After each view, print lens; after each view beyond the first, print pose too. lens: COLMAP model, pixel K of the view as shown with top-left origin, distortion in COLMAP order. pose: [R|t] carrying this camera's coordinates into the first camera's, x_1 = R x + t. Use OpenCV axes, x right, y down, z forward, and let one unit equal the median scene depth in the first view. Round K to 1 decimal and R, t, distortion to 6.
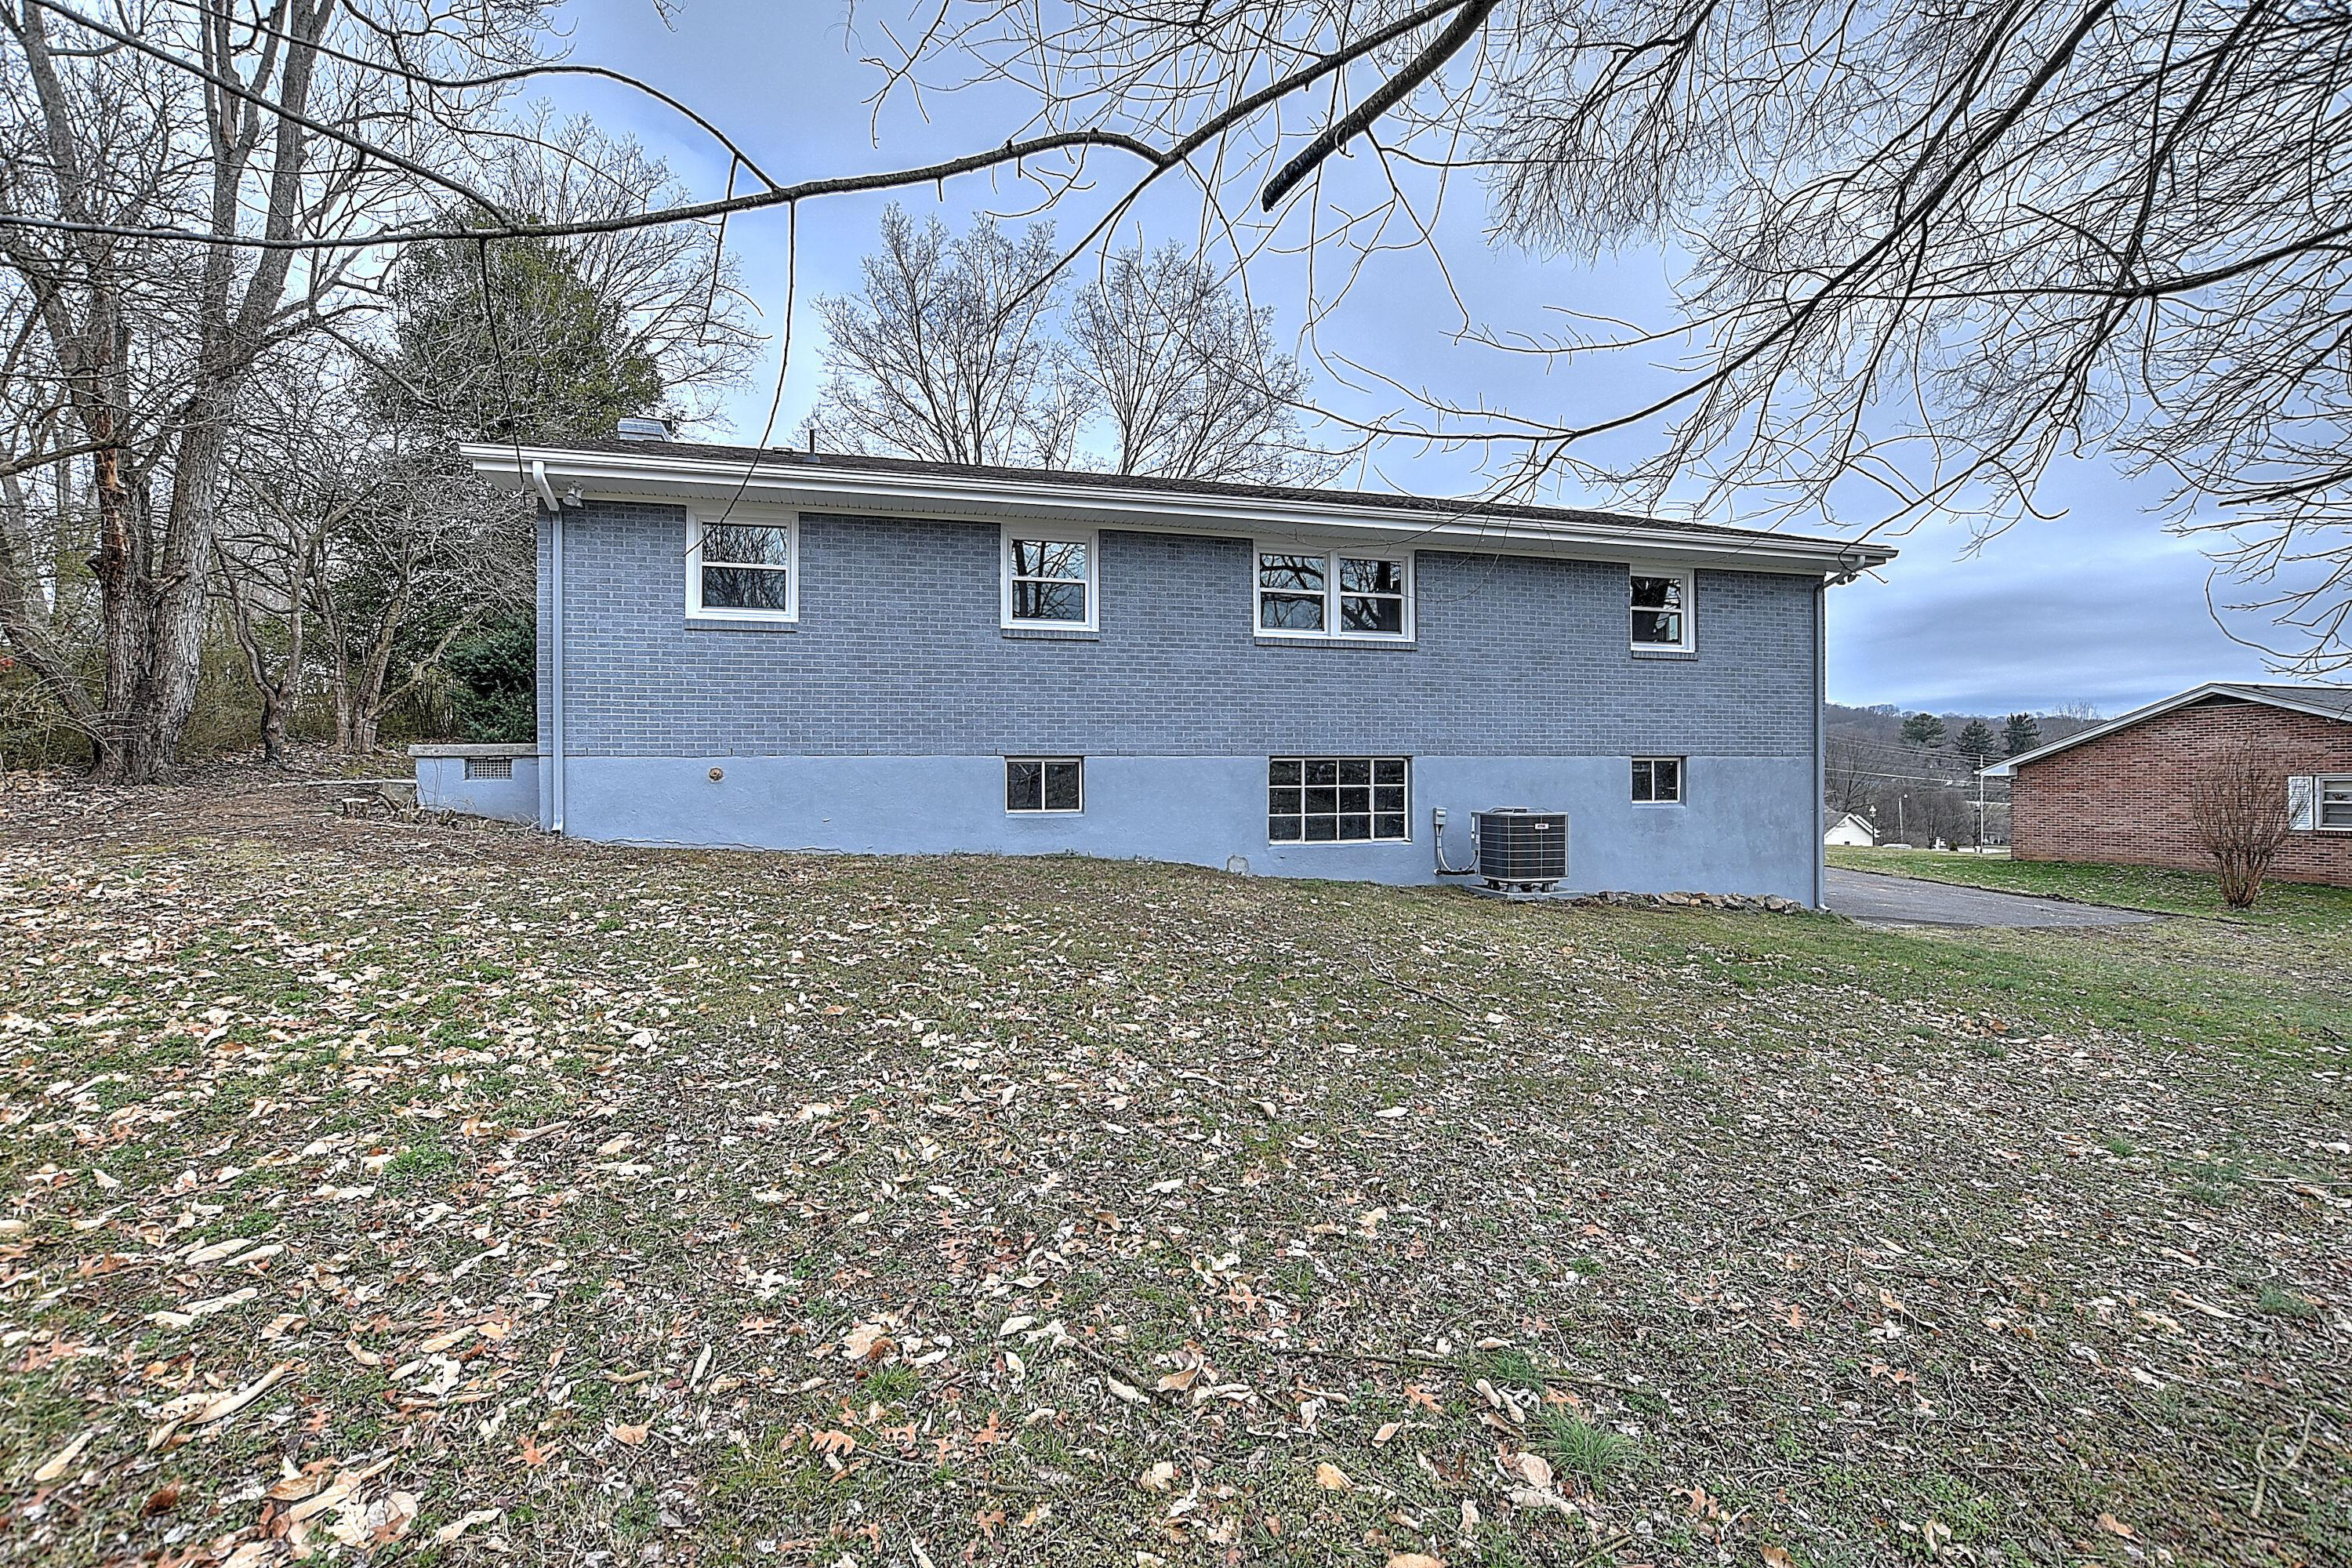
lens RADIAL K [[1046.9, 0, 1171.4], [0, 1046.9, 786.2], [0, 0, 1]] dist [-0.026899, 0.001066]
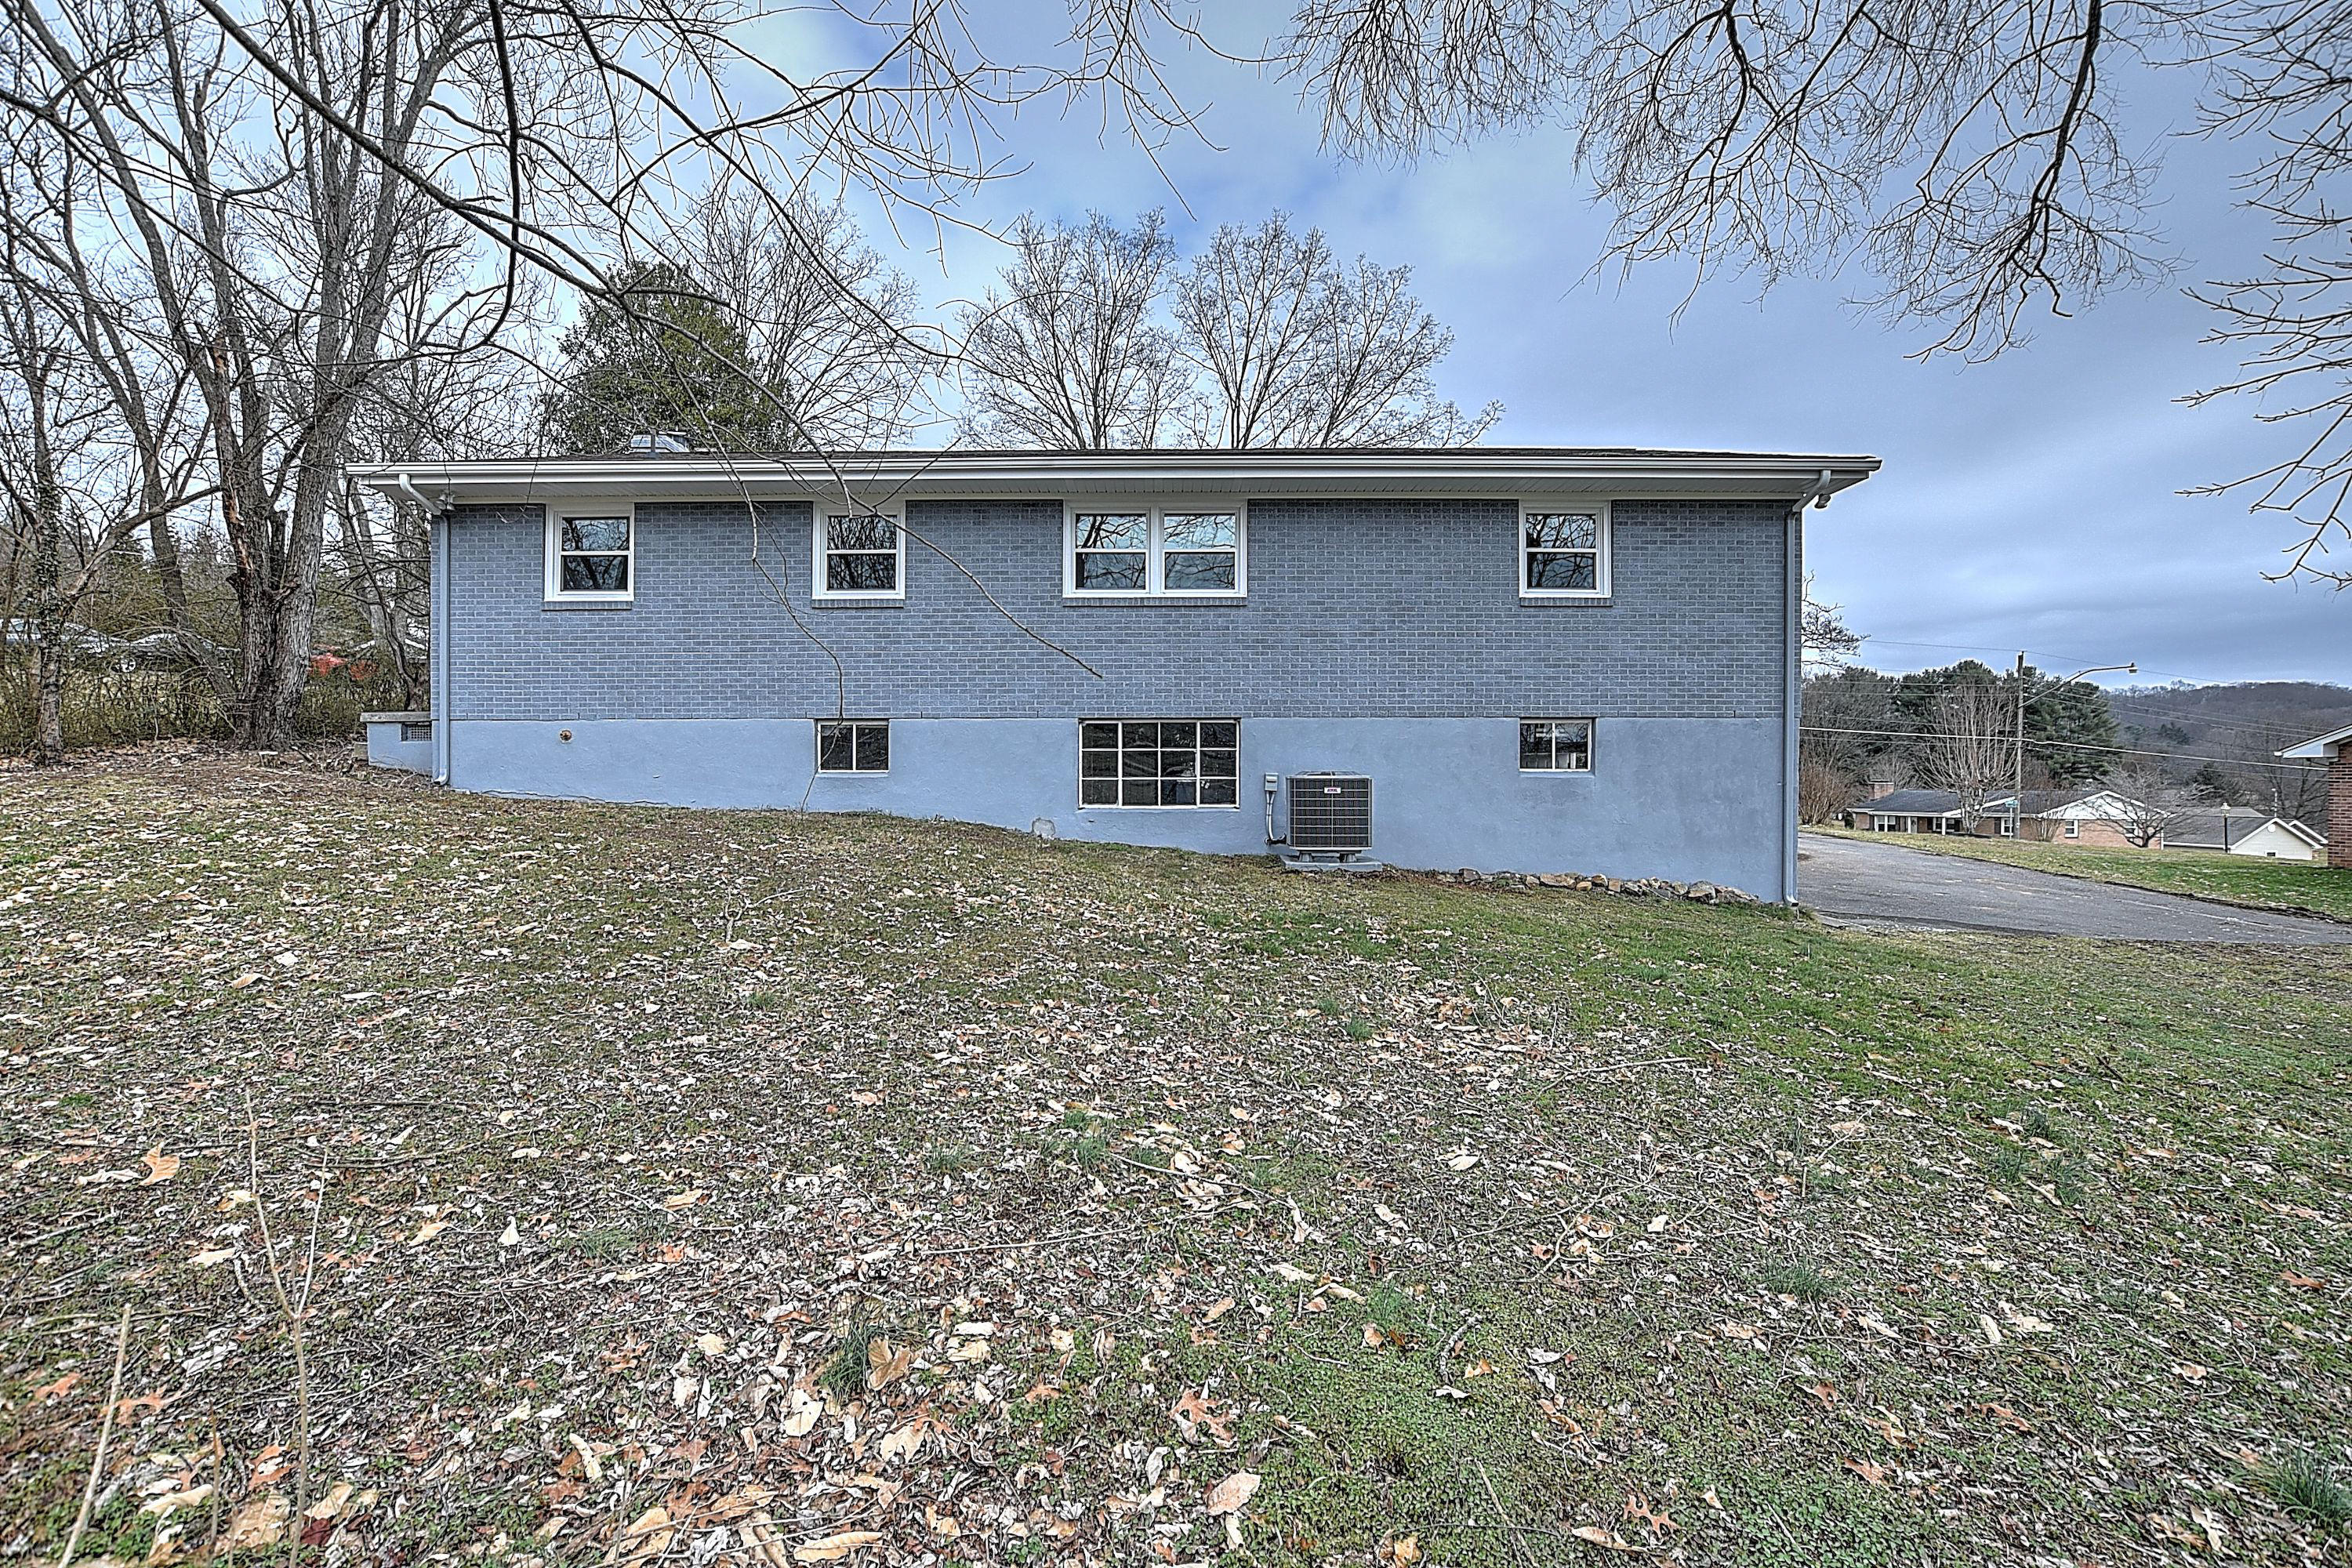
lens RADIAL K [[1046.9, 0, 1161.1], [0, 1046.9, 786.6], [0, 0, 1]] dist [-0.026899, 0.001066]
pose [[0.958818, 0.008520, -0.283894, 0.434673], [-0.006889, 0.999954, 0.006743, 0.027591], [0.283938, -0.004510, 0.958832, 0.071969]]
